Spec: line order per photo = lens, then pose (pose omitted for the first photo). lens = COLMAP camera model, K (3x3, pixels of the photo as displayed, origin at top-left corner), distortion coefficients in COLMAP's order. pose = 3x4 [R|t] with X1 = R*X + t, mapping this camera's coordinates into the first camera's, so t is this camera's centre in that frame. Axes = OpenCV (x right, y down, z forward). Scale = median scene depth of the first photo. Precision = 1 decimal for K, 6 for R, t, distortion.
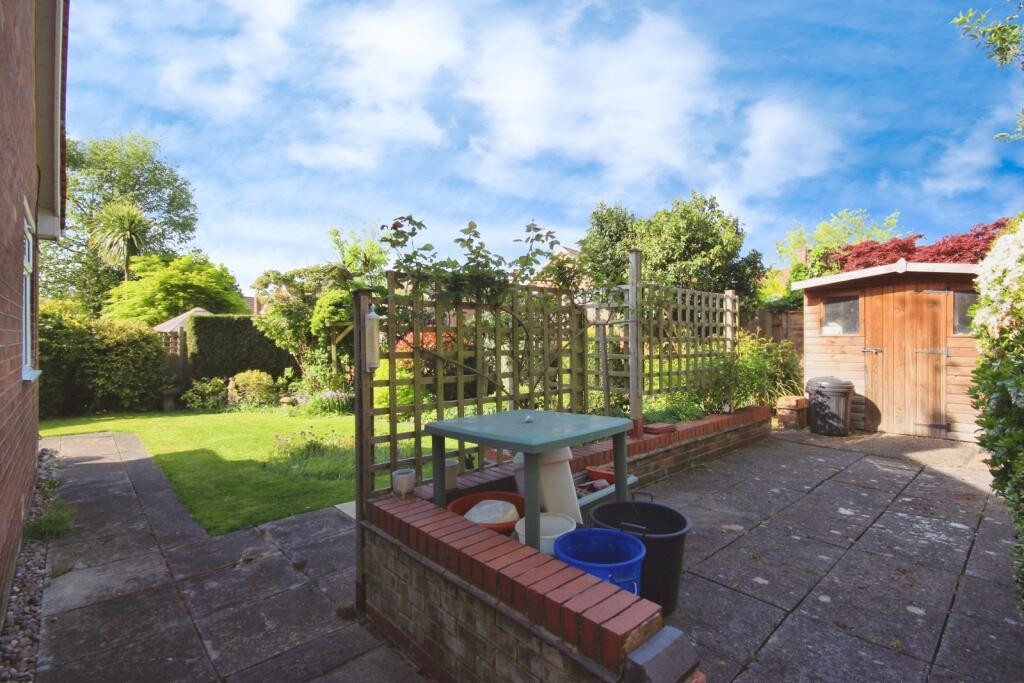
lens RADIAL K [[479.2, 0, 512.0], [0, 479.2, 340.3], [0, 0, 1]] dist [0.000438, -0.004085]
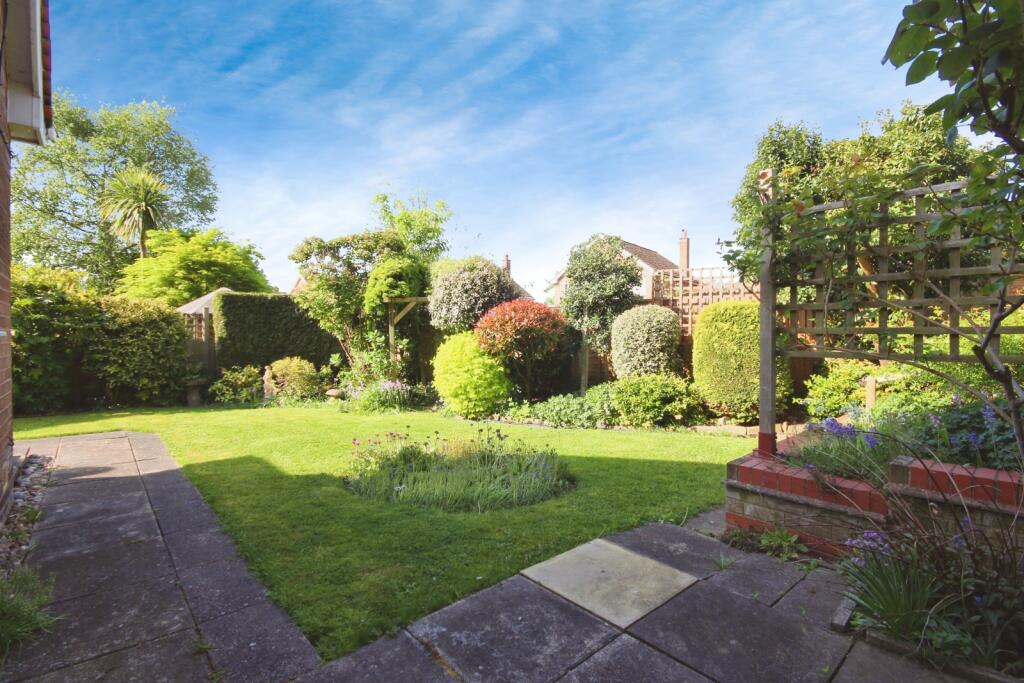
lens RADIAL K [[479.2, 0, 512.5], [0, 479.2, 345.3], [0, 0, 1]] dist [0.000438, -0.004085]
pose [[0.999796, 0.000560, -0.020189, -0.151571], [-0.000274, 0.999899, 0.014175, 0.031871], [0.020195, -0.014167, 0.999696, 0.186279]]
